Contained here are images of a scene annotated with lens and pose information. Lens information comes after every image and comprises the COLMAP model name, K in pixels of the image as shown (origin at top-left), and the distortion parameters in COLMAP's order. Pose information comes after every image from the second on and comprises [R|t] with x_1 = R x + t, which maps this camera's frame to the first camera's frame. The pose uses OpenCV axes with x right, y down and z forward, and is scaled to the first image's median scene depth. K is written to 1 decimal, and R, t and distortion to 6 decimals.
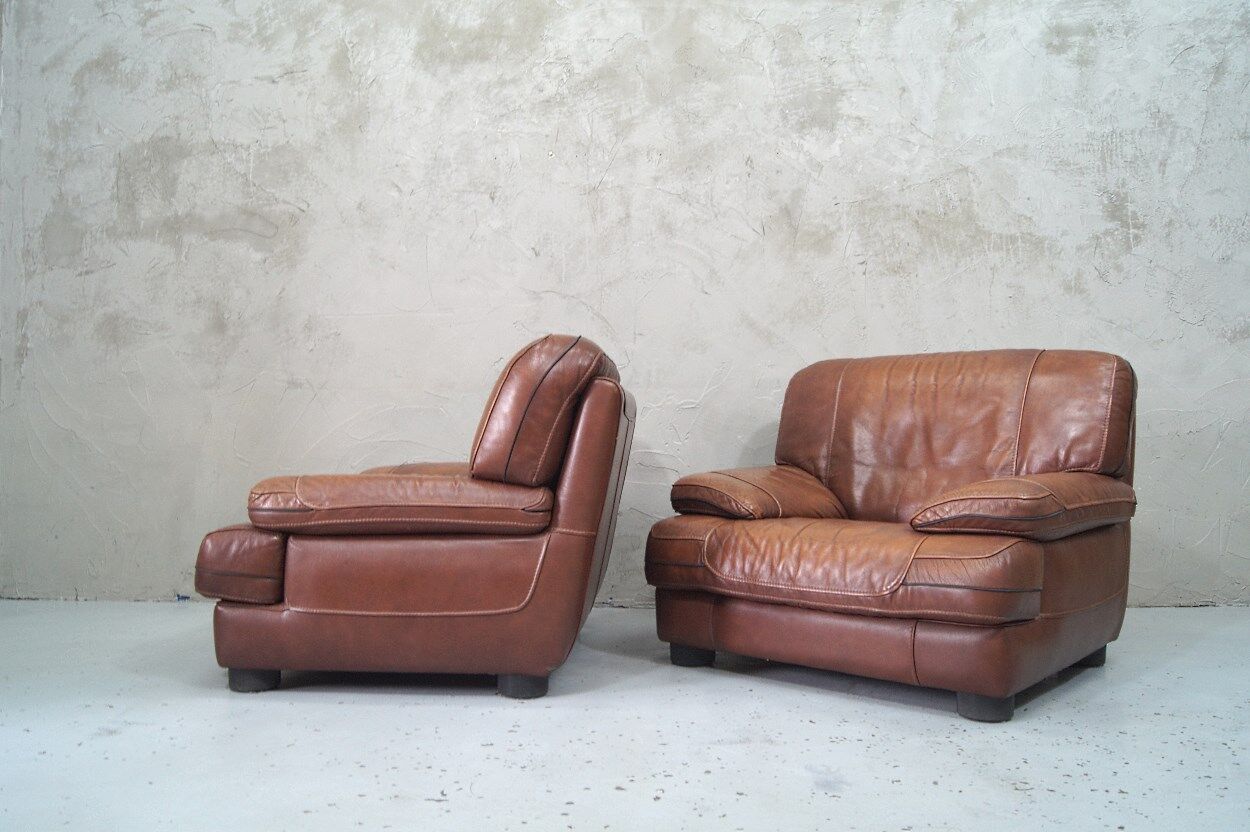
lens RADIAL K [[1031.0, 0, 635.2], [0, 1031.0, 408.2], [0, 0, 1]] dist [-0.076205, 0.011777]
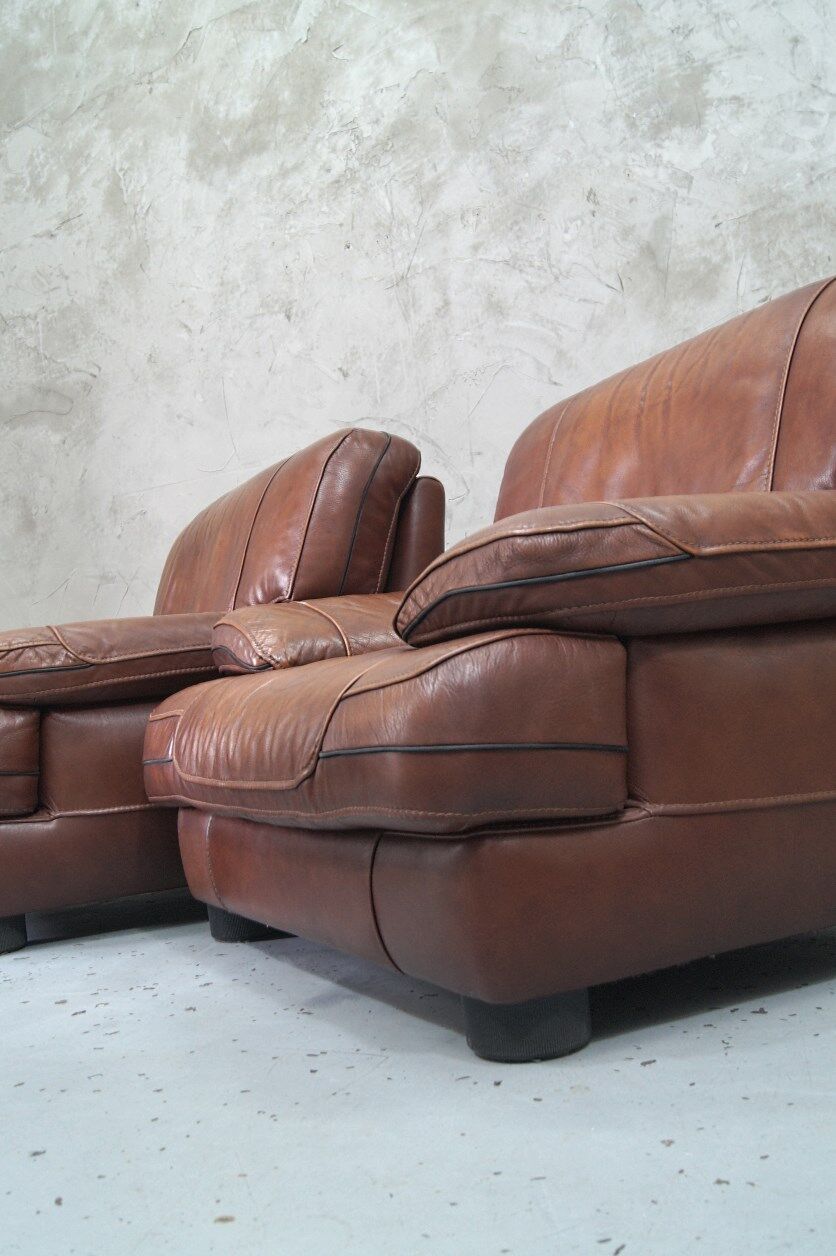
lens RADIAL K [[1243.3, 0, 431.8], [0, 1243.3, 630.2], [0, 0, 1]] dist [-0.057712, 0.000000]
pose [[0.926339, -0.114187, -0.358968, 0.285150], [0.111255, 0.993372, -0.028890, 0.079629], [0.359888, -0.013175, 0.932903, 0.134827]]
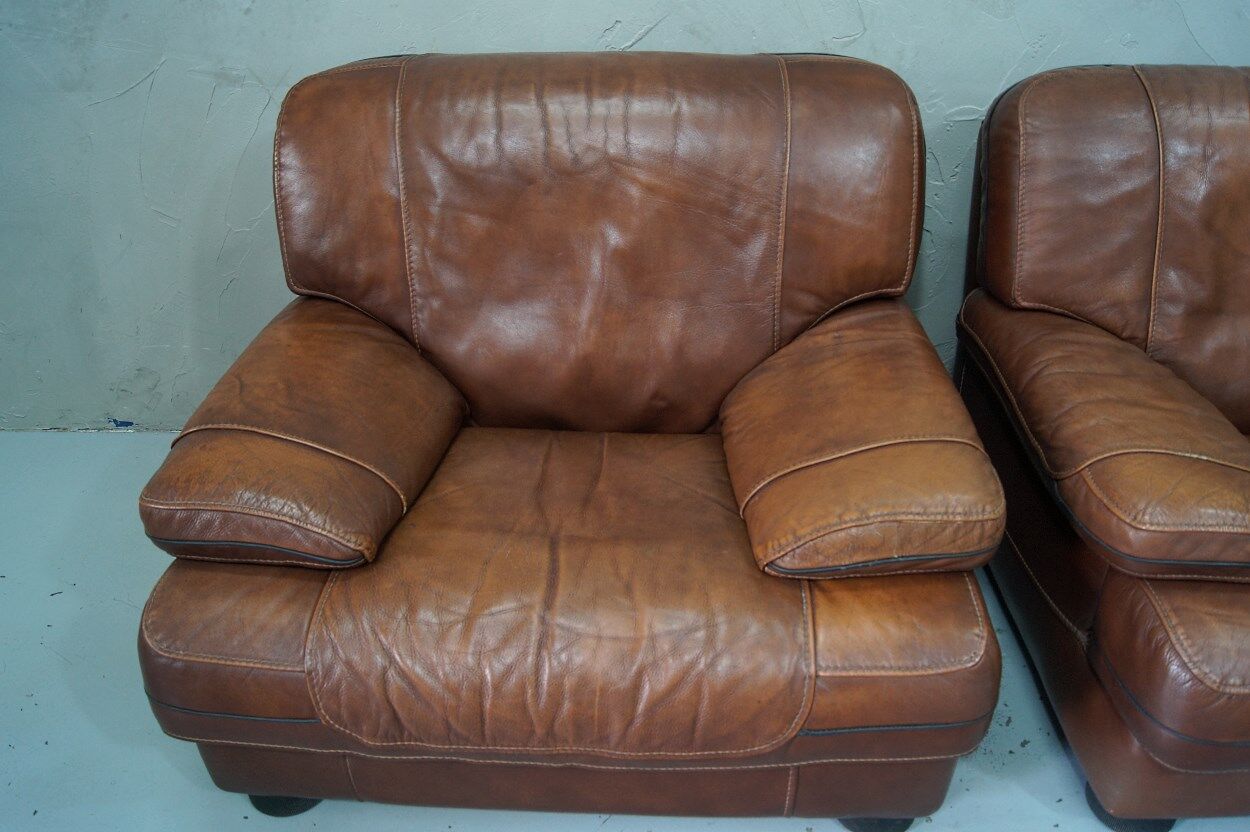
lens RADIAL K [[985.5, 0, 627.7], [0, 985.5, 414.4], [0, 0, 1]] dist [-0.082887, 0.015859]
pose [[0.999223, 0.021433, -0.033078, -0.108170], [-0.000712, 0.848906, 0.528543, -0.139701], [0.039409, -0.528109, 0.848262, 0.499298]]
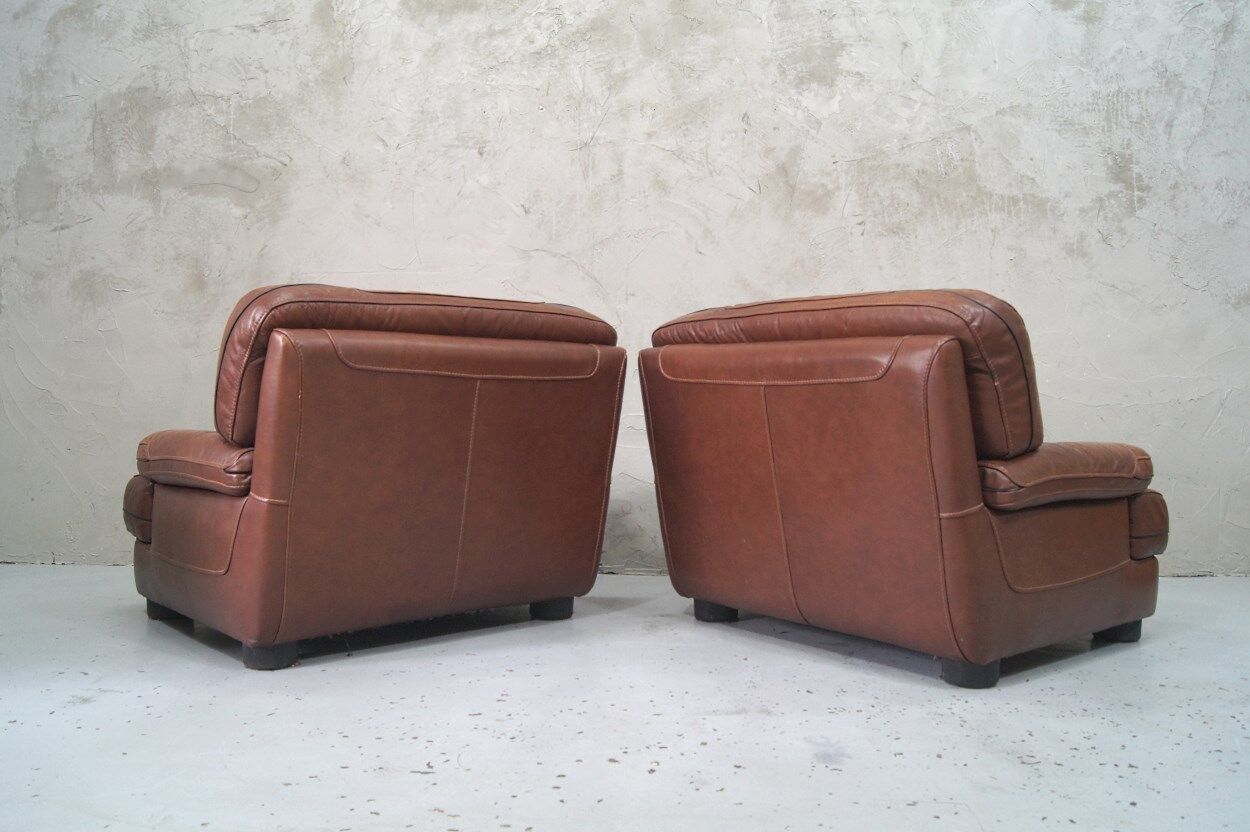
lens RADIAL K [[1031.0, 0, 633.3], [0, 1031.0, 412.0], [0, 0, 1]] dist [-0.076205, 0.011777]
pose [[0.999922, 0.006542, 0.010593, -0.003767], [-0.006916, 0.999337, 0.035734, 0.004253], [-0.010352, -0.035804, 0.999305, 0.021949]]
